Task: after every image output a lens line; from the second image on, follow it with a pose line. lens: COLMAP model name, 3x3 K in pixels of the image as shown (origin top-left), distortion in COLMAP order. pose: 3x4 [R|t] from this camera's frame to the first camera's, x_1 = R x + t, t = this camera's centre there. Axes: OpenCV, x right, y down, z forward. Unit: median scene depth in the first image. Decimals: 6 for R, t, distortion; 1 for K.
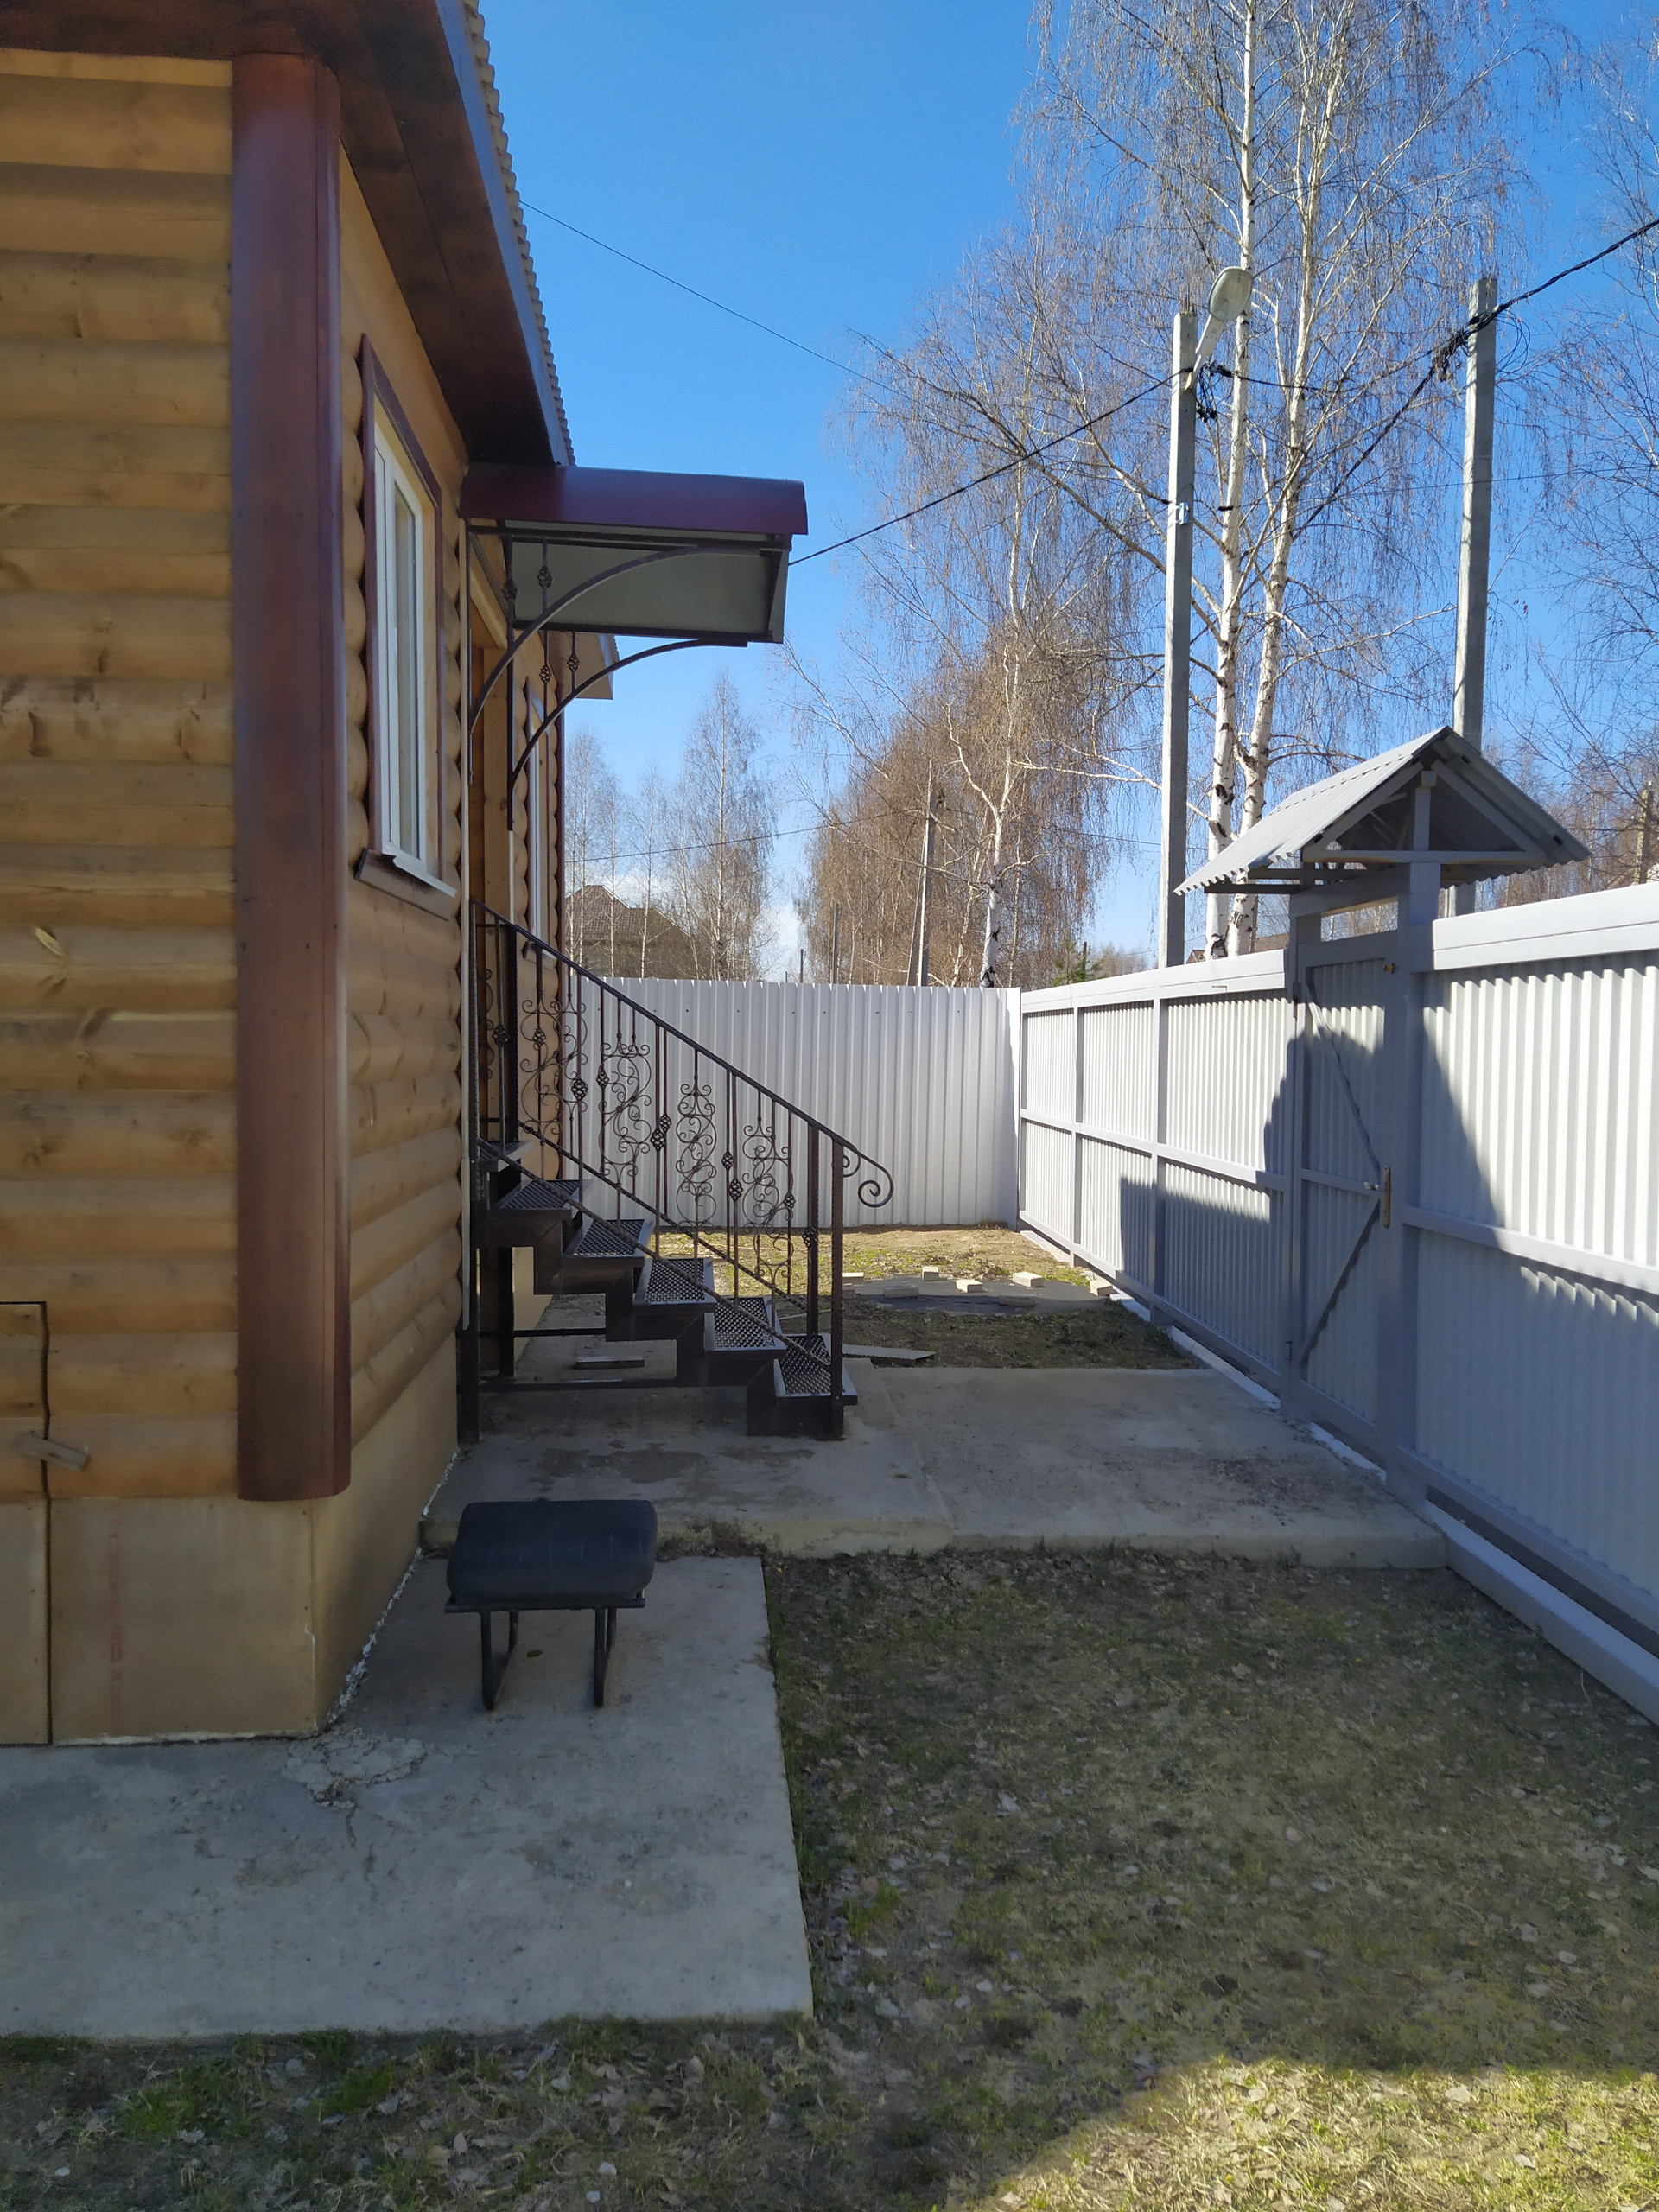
lens RADIAL K [[1677.1, 0, 838.8], [0, 1677.1, 1111.7], [0, 0, 1]] dist [0.065751, -0.078610]
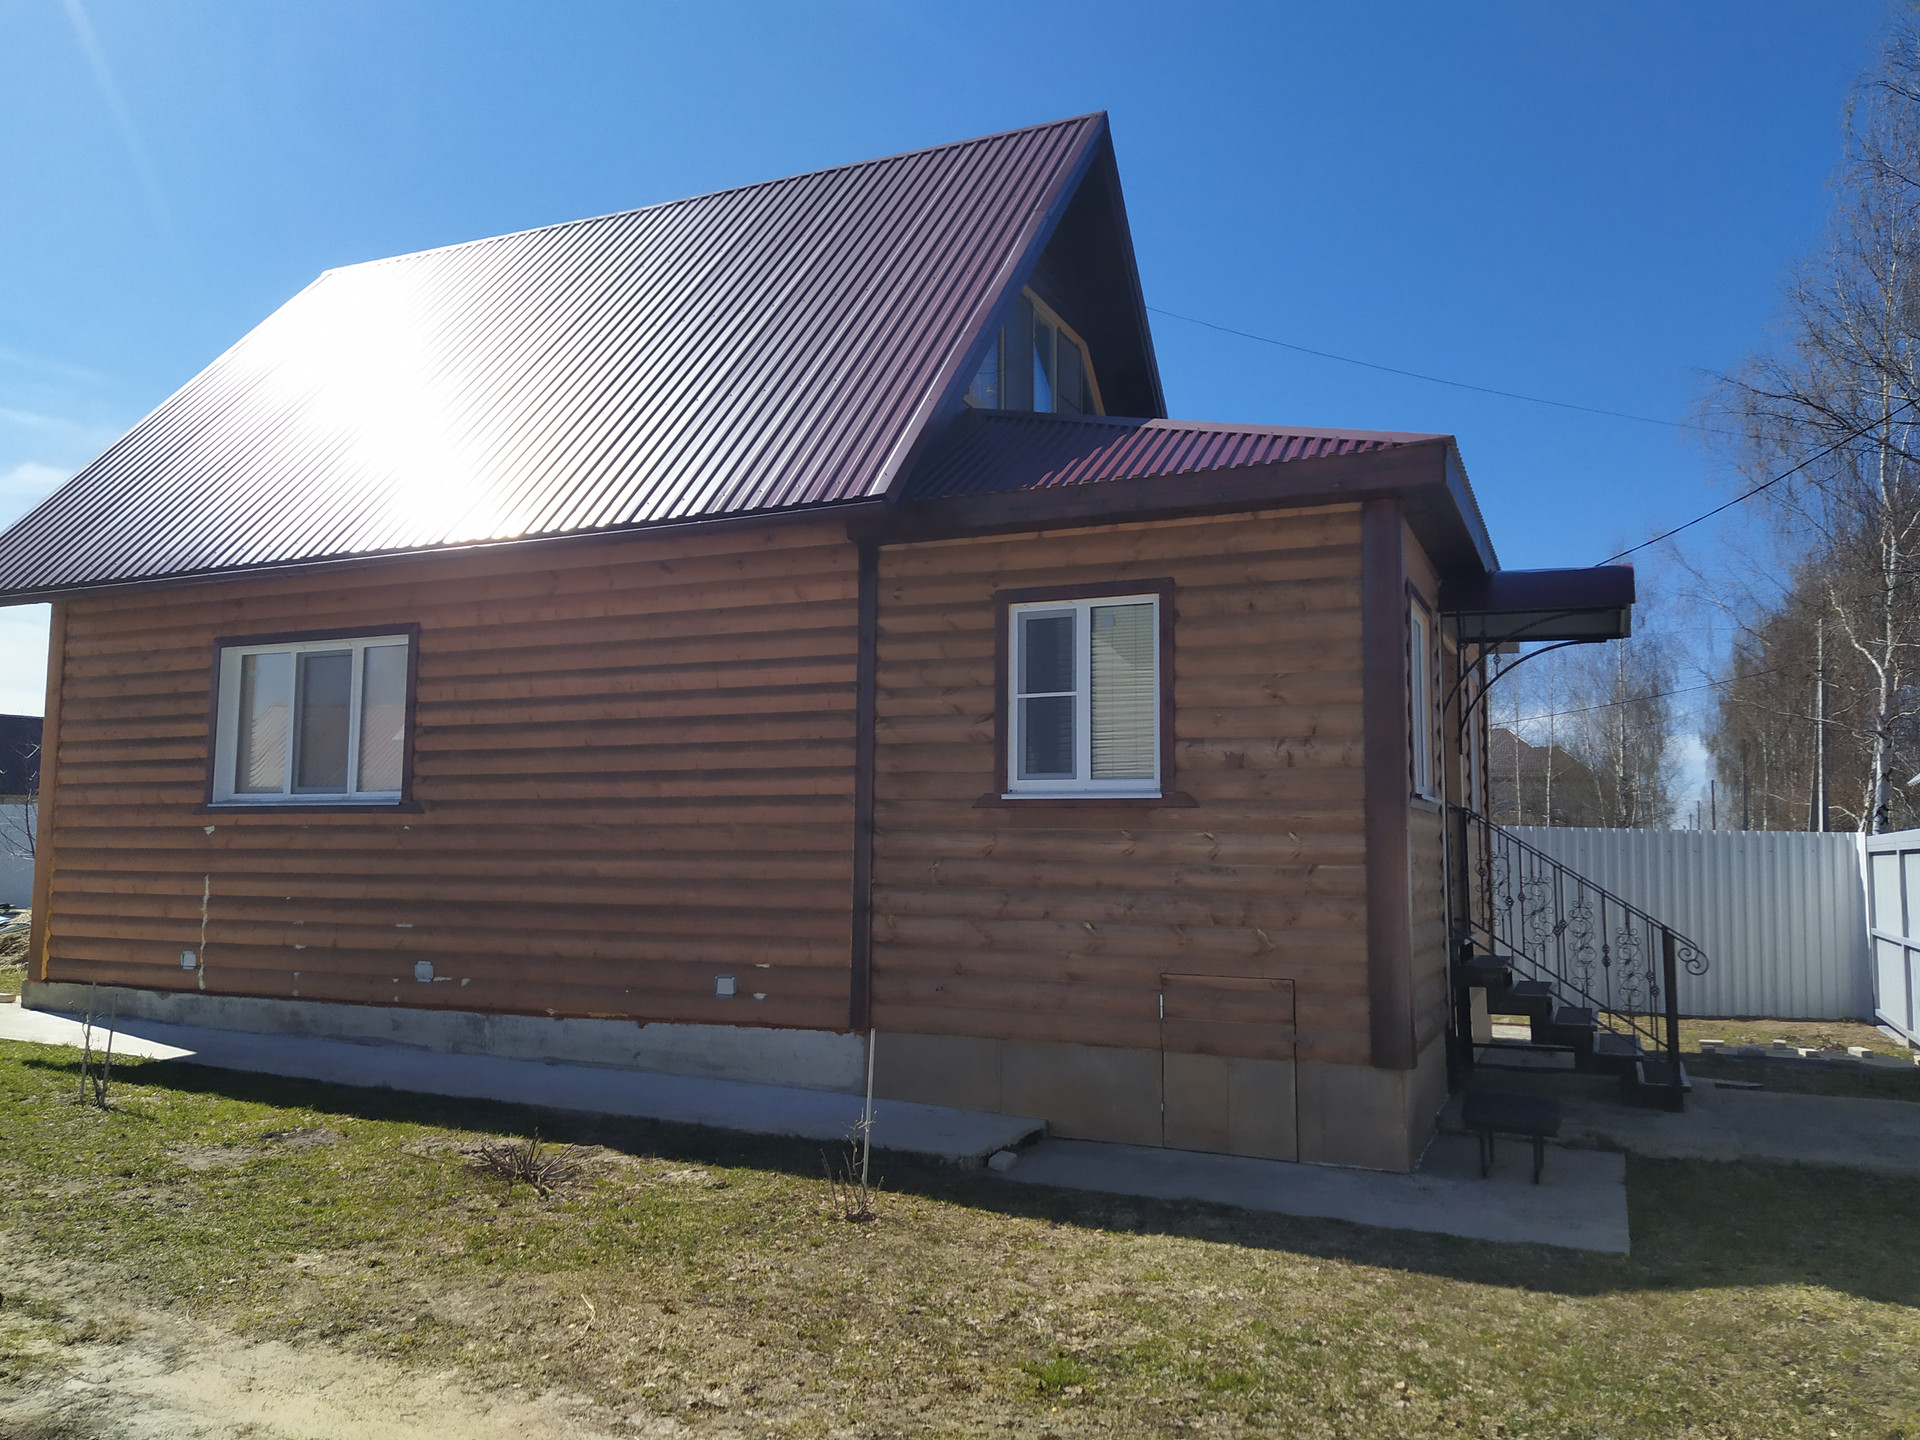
lens RADIAL K [[1455.7, 0, 921.8], [0, 1455.7, 702.3], [0, 0, 1]] dist [0.065751, -0.078610]
pose [[0.868394, -0.048651, -0.493483, 0.099493], [-0.026396, 0.989229, -0.143975, 0.020610], [0.495173, 0.138053, 0.857756, -0.796915]]
